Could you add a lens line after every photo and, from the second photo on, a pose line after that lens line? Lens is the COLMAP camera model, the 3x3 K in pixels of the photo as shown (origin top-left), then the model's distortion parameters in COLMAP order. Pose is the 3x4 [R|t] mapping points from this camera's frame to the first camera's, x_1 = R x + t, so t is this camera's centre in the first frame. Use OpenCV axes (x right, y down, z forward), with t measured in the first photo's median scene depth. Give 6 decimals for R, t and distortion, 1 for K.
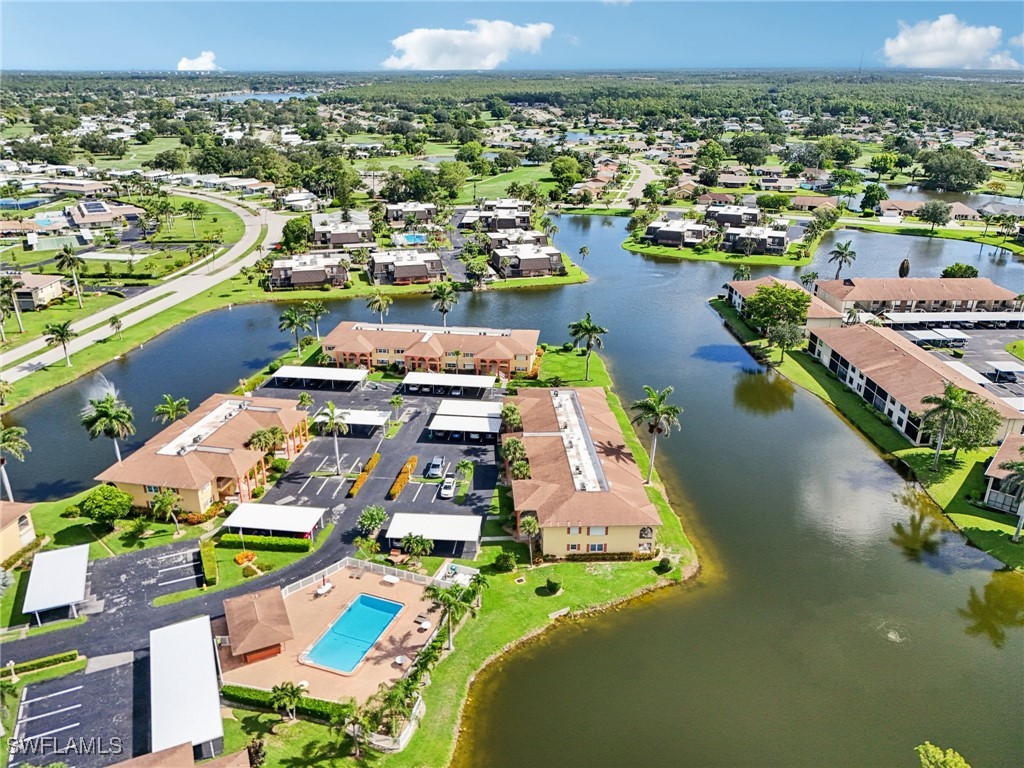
lens RADIAL K [[748.7, 0, 517.4], [0, 748.7, 401.7], [0, 0, 1]] dist [0.073381, -0.063472]
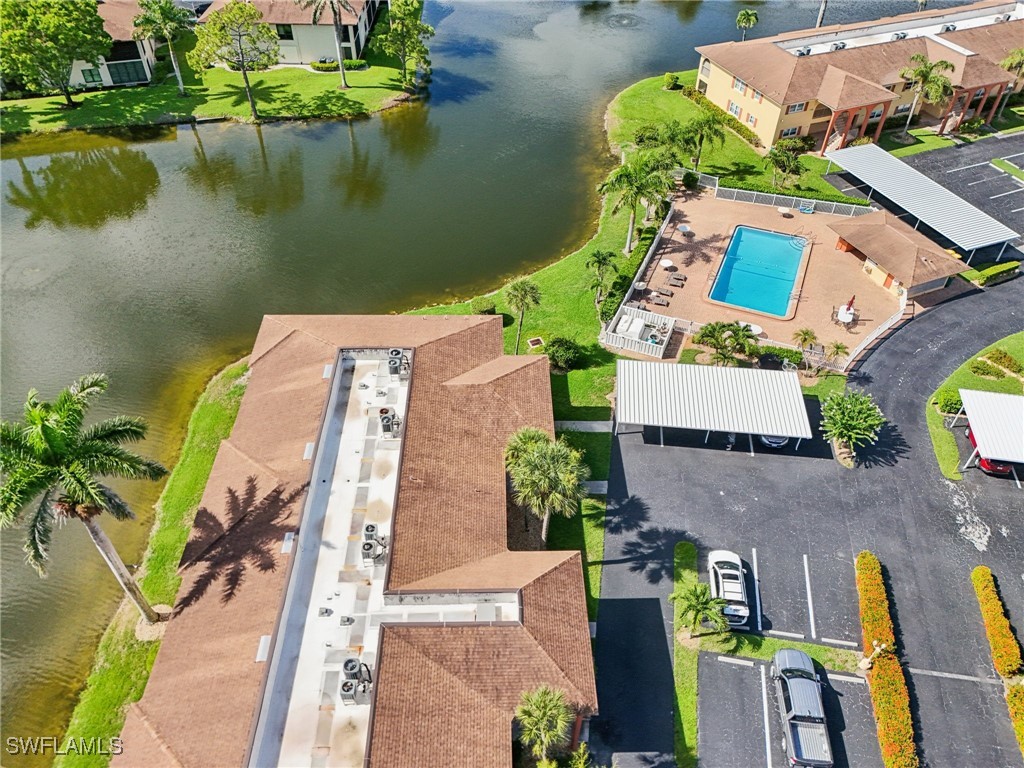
lens RADIAL K [[755.3, 0, 512.0], [0, 755.3, 384.0], [0, 0, 1]] dist [0.066560, -0.064956]
pose [[-0.999165, -0.036772, 0.017805, 0.008127], [0.002560, 0.378592, 0.925560, -0.230312], [-0.040776, 0.924833, -0.378181, 0.925994]]
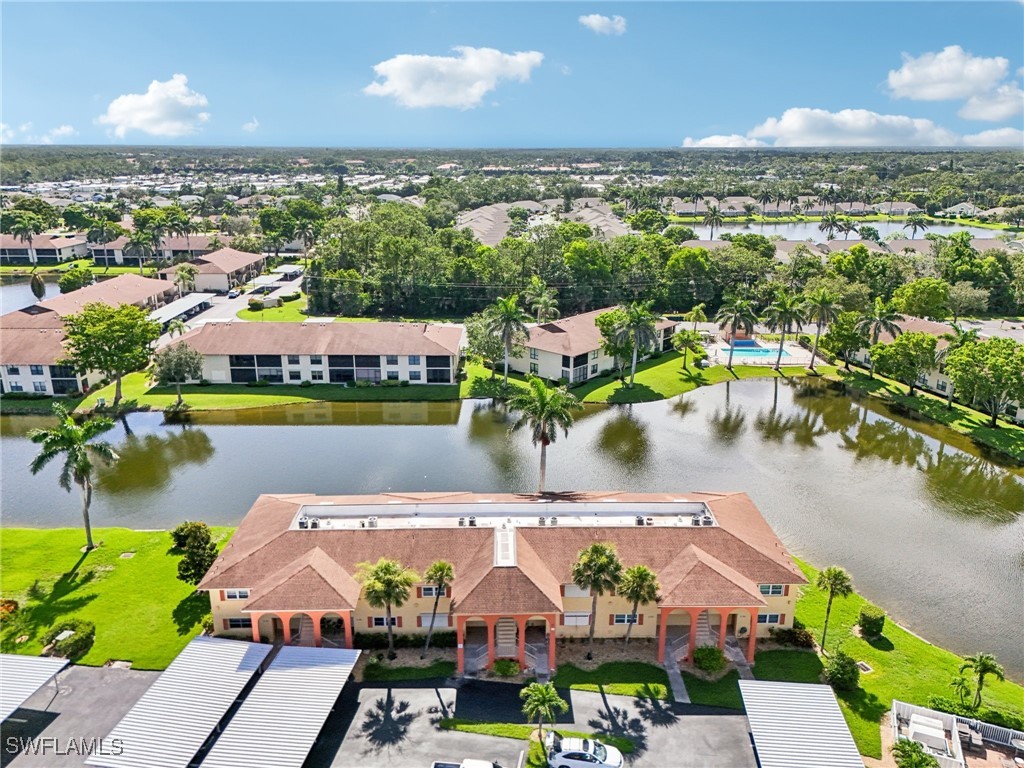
lens RADIAL K [[763.4, 0, 514.4], [0, 763.4, 386.2], [0, 0, 1]] dist [0.069070, -0.069900]
pose [[0.035519, -0.305037, 0.951678, -0.376915], [0.400370, 0.876862, 0.266114, -0.164952], [-0.915665, 0.371572, 0.153273, 0.788387]]
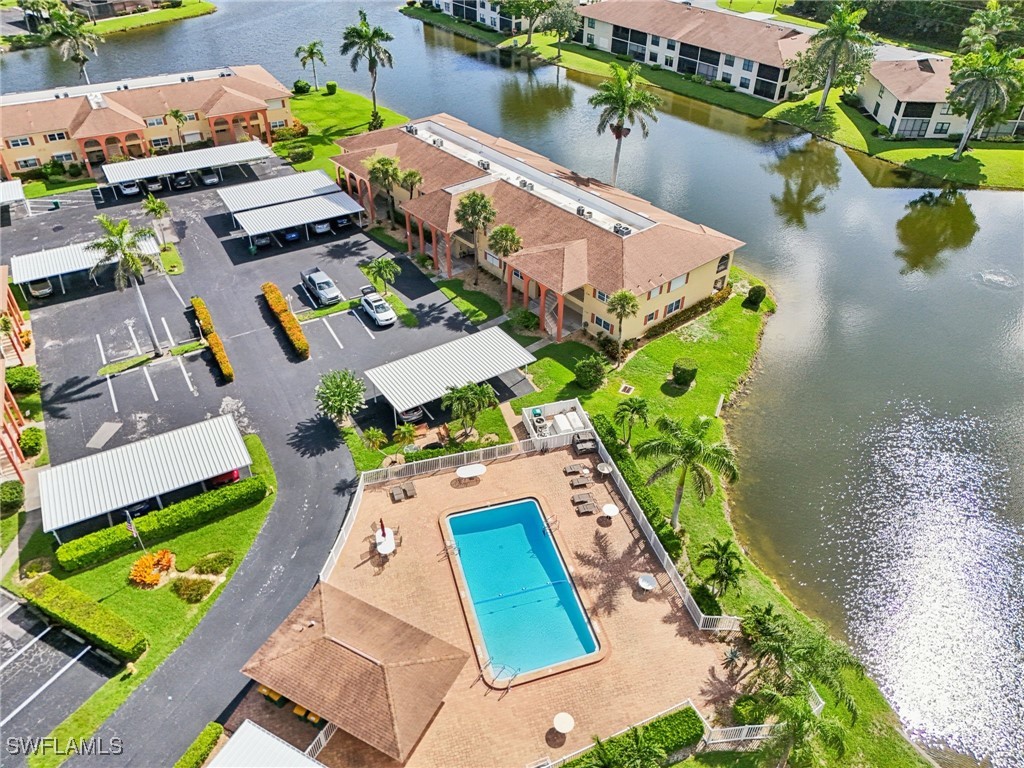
lens RADIAL K [[755.3, 0, 512.0], [0, 755.3, 384.0], [0, 0, 1]] dist [0.066560, -0.064956]
pose [[0.797378, -0.367592, 0.478608, -0.278657], [0.238557, 0.920481, 0.309525, 0.008167], [-0.554328, -0.132634, 0.821662, 0.387150]]
